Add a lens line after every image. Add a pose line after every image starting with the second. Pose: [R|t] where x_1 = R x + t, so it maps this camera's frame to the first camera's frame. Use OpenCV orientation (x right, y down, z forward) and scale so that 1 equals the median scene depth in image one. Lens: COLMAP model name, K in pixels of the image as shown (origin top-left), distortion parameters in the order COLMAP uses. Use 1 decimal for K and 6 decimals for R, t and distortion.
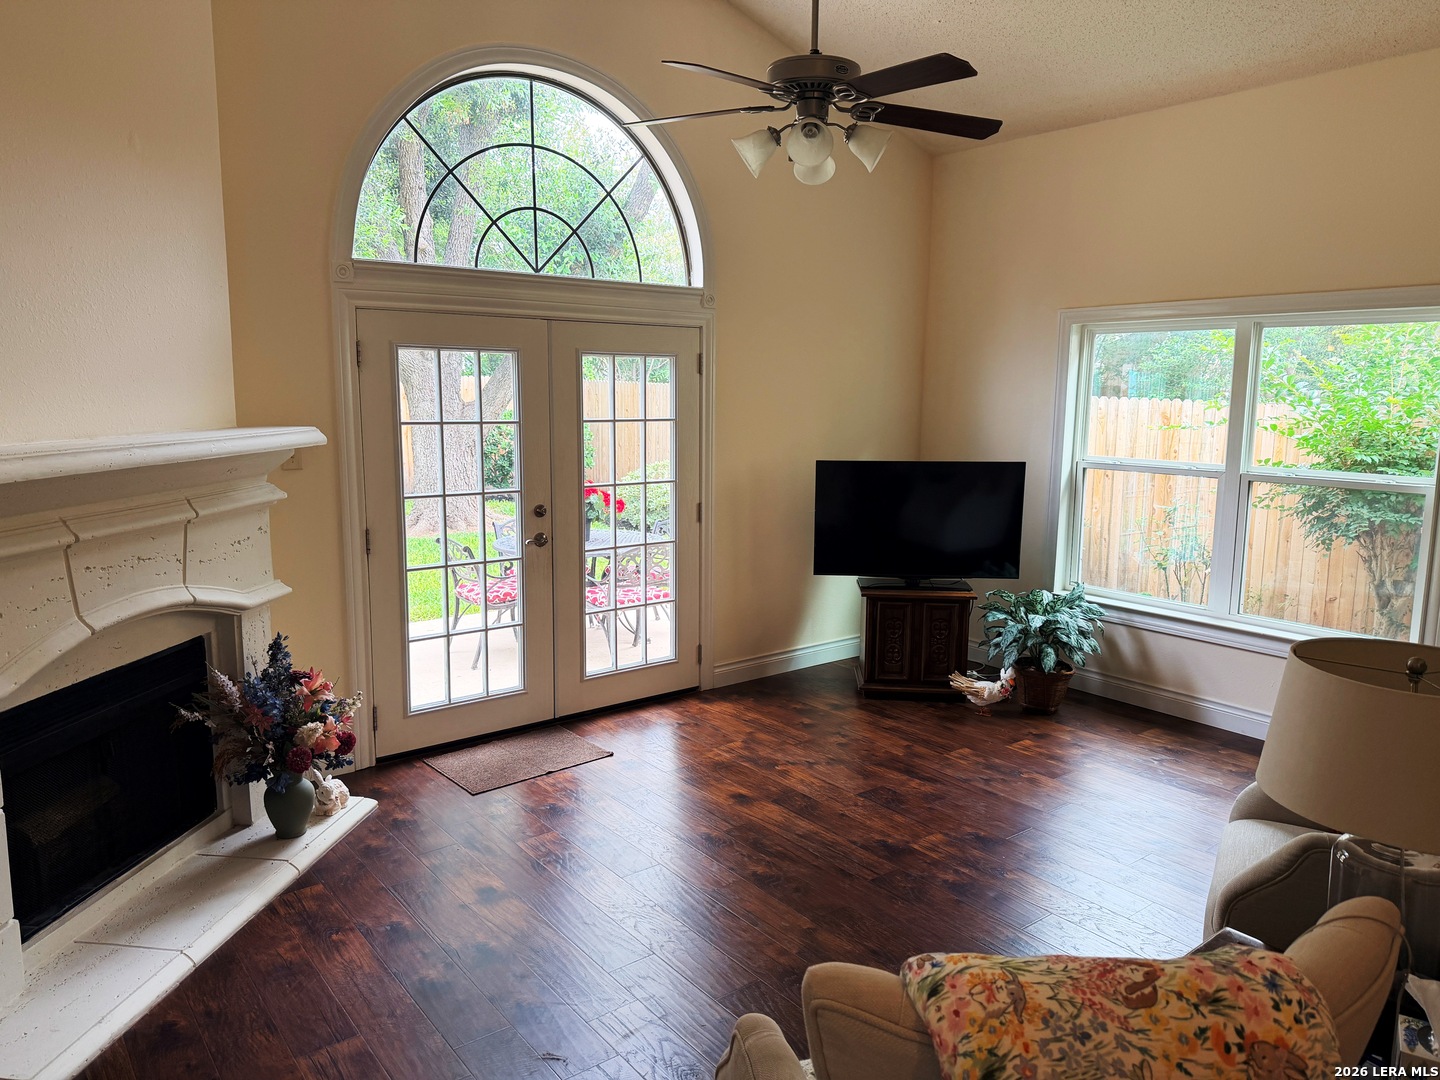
lens RADIAL K [[988.1, 0, 723.6], [0, 988.1, 546.2], [0, 0, 1]] dist [0.003110, -0.024897]
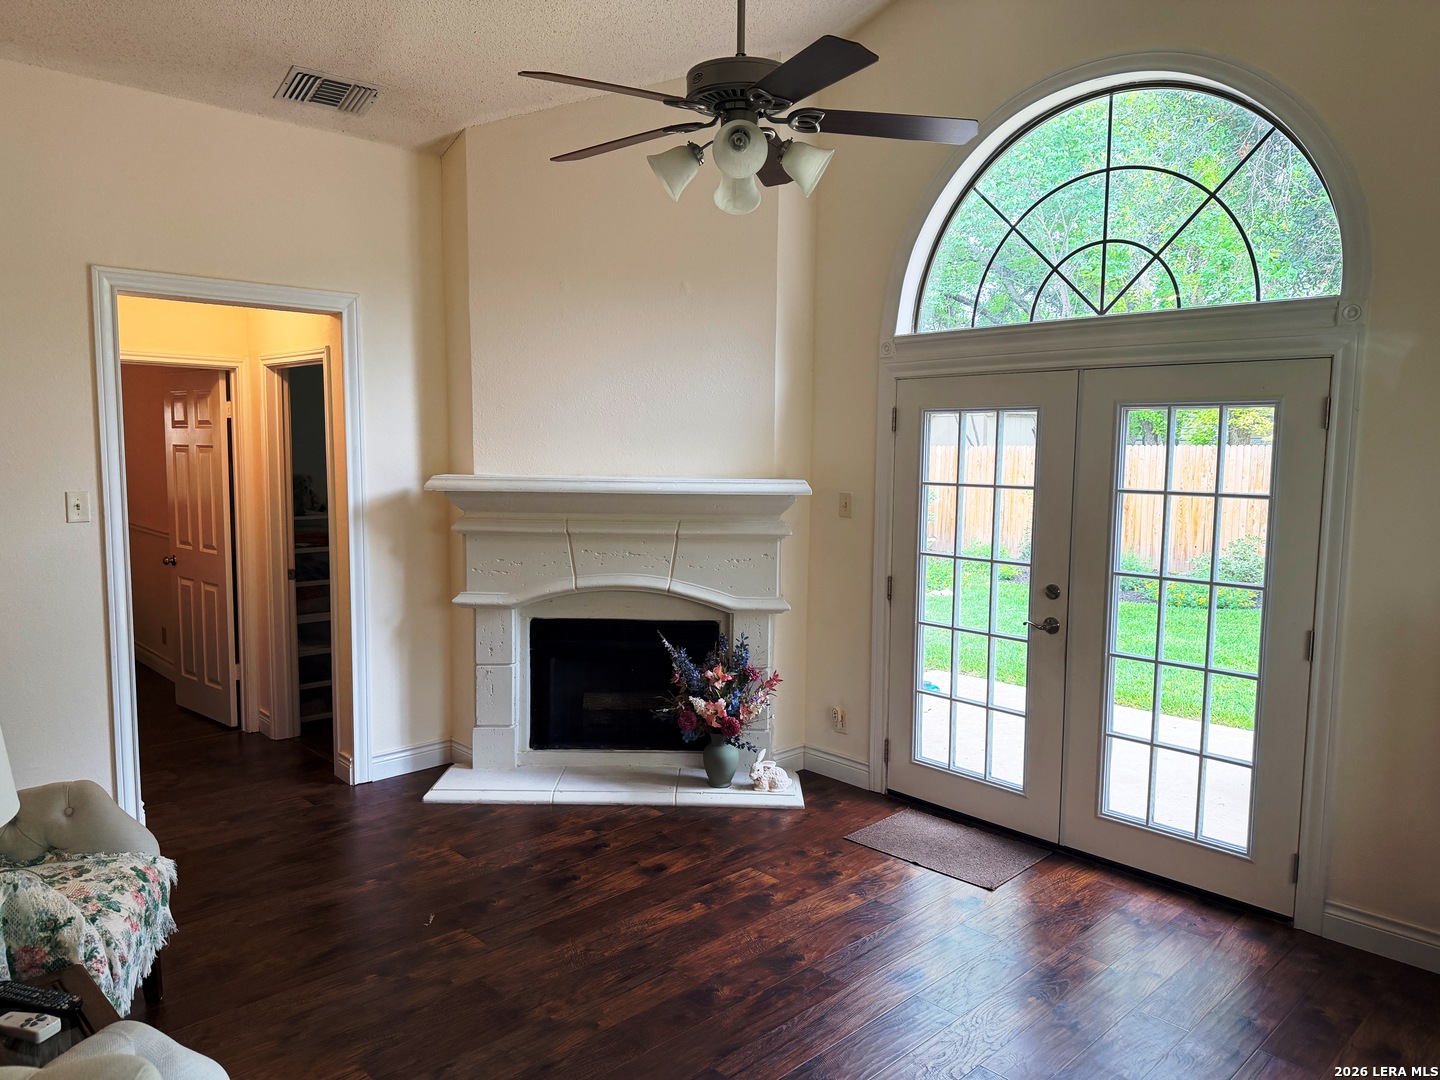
lens RADIAL K [[988.1, 0, 723.6], [0, 988.1, 533.3], [0, 0, 1]] dist [0.003110, -0.024897]
pose [[0.087616, 0.078541, -0.993053, 0.640225], [-0.169108, 0.983590, 0.062872, -0.091801], [0.981695, 0.162424, 0.099460, 0.630783]]
